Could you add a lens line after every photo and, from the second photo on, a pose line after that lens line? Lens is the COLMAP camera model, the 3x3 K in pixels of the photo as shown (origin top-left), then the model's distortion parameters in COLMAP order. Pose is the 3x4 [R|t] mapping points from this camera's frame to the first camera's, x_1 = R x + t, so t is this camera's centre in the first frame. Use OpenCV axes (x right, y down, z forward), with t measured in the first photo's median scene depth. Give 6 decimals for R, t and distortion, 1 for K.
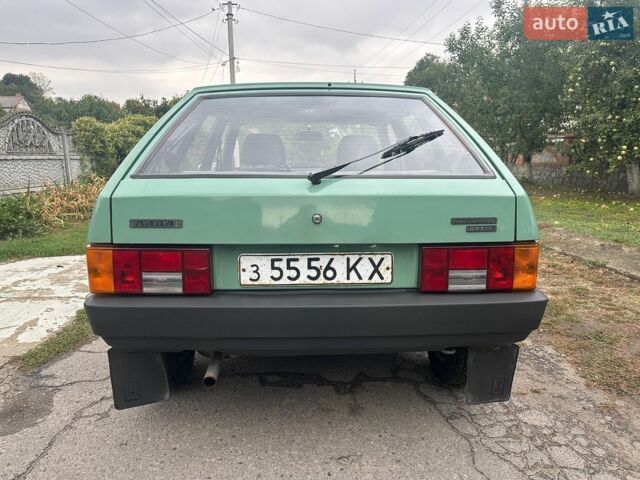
lens RADIAL K [[457.5, 0, 320.0], [0, 457.5, 240.0], [0, 0, 1]] dist [0.007359, -0.008508]
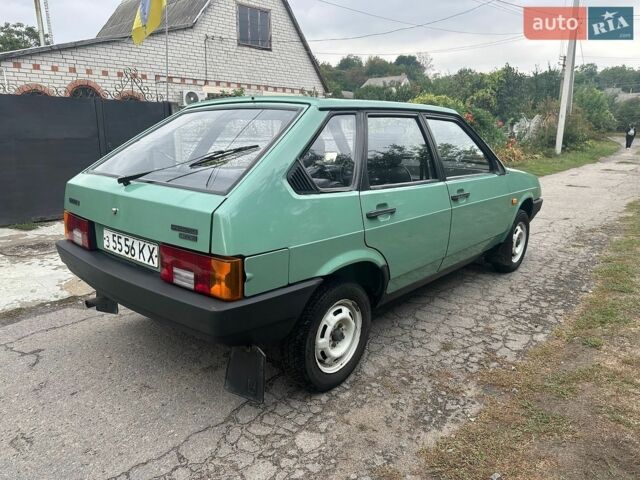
lens RADIAL K [[455.4, 0, 319.0], [0, 455.4, 254.9], [0, 0, 1]] dist [0.007421, -0.000647]
pose [[0.717838, 0.187833, -0.670393, 1.009402], [-0.125473, 0.982055, 0.140803, -0.135282], [0.684810, -0.016958, 0.728524, 0.293401]]
